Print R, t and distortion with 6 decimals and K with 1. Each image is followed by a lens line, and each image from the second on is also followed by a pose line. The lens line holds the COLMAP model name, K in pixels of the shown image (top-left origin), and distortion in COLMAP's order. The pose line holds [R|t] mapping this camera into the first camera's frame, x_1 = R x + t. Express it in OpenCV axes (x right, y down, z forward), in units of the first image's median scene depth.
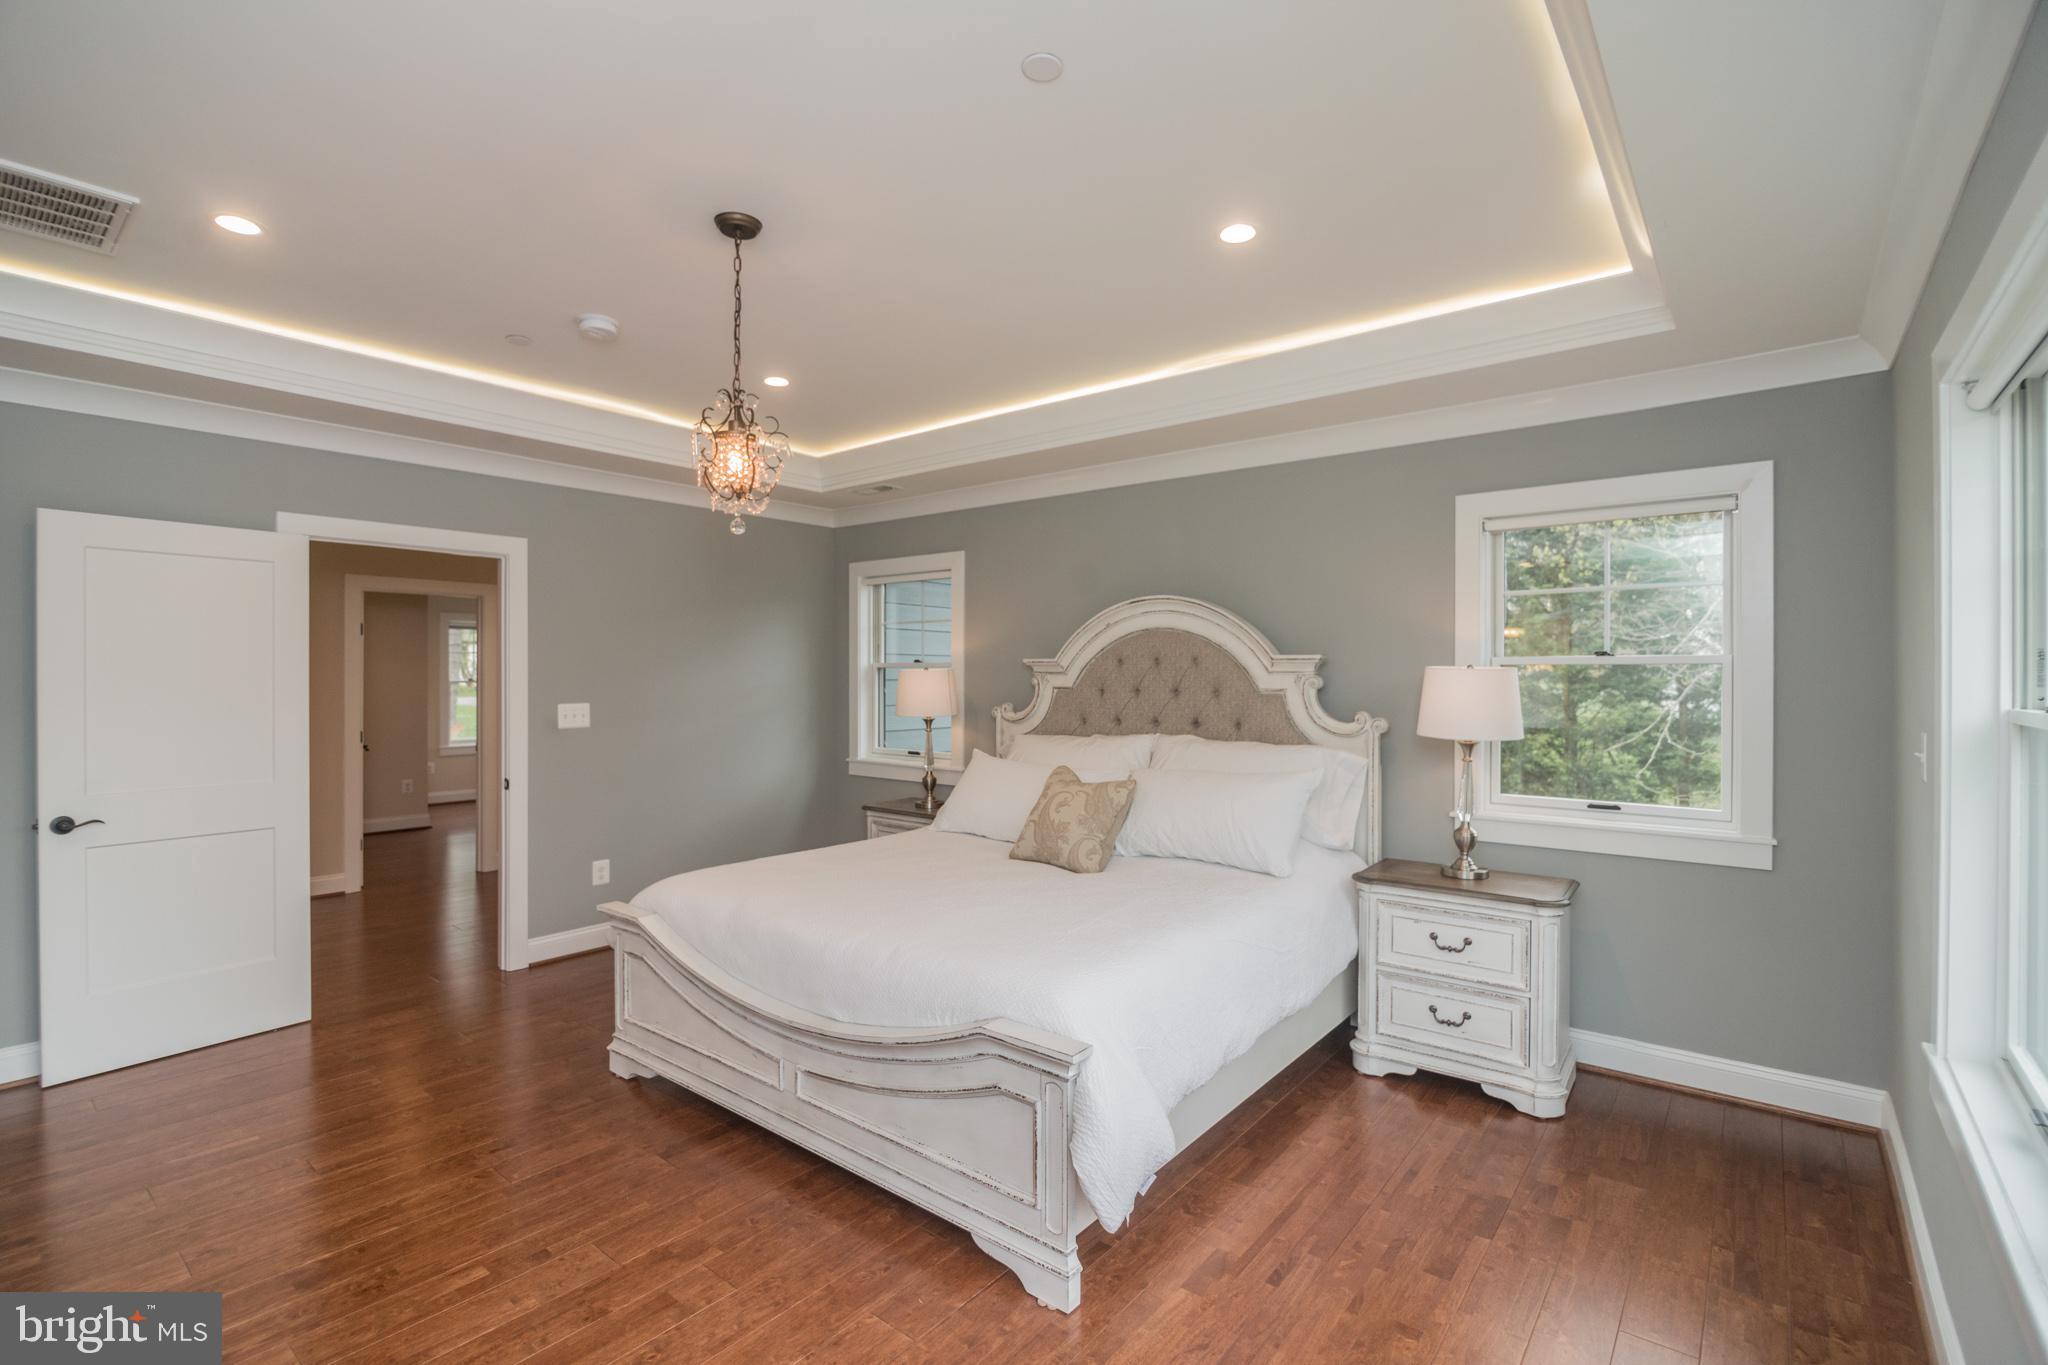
lens RADIAL K [[933.3, 0, 1007.8], [0, 933.3, 682.8], [0, 0, 1]] dist [-0.014147, 0.000046]
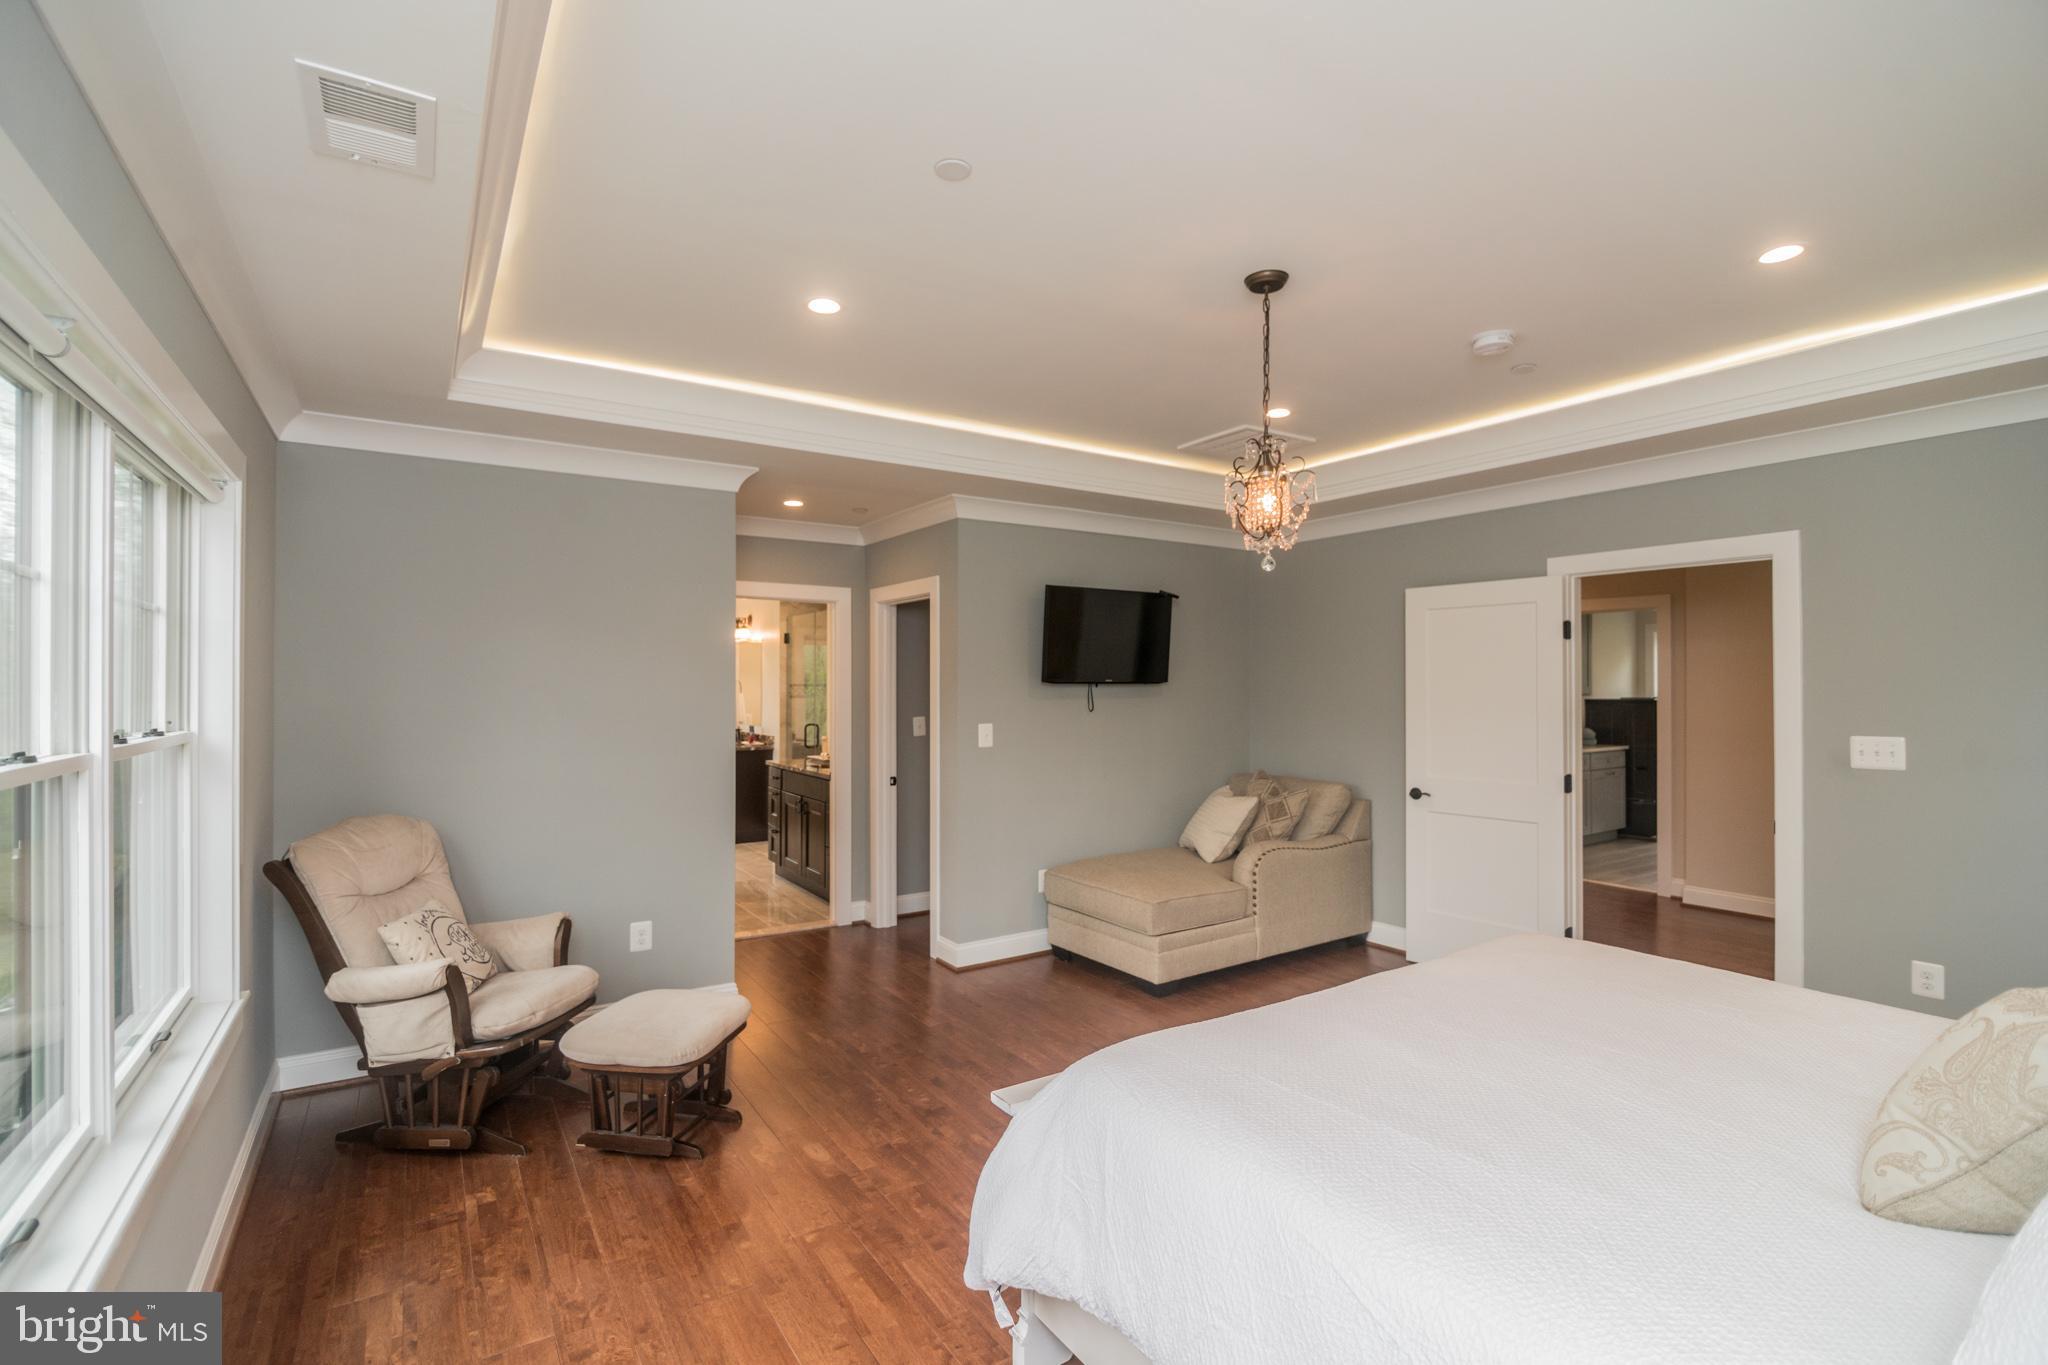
lens RADIAL K [[933.3, 0, 1007.8], [0, 933.3, 682.8], [0, 0, 1]] dist [-0.014147, 0.000046]
pose [[-0.309785, -0.006046, -0.950787, 0.658458], [-0.007186, 0.999966, -0.004018, -0.018023], [0.950779, 0.005588, -0.309818, 0.836255]]
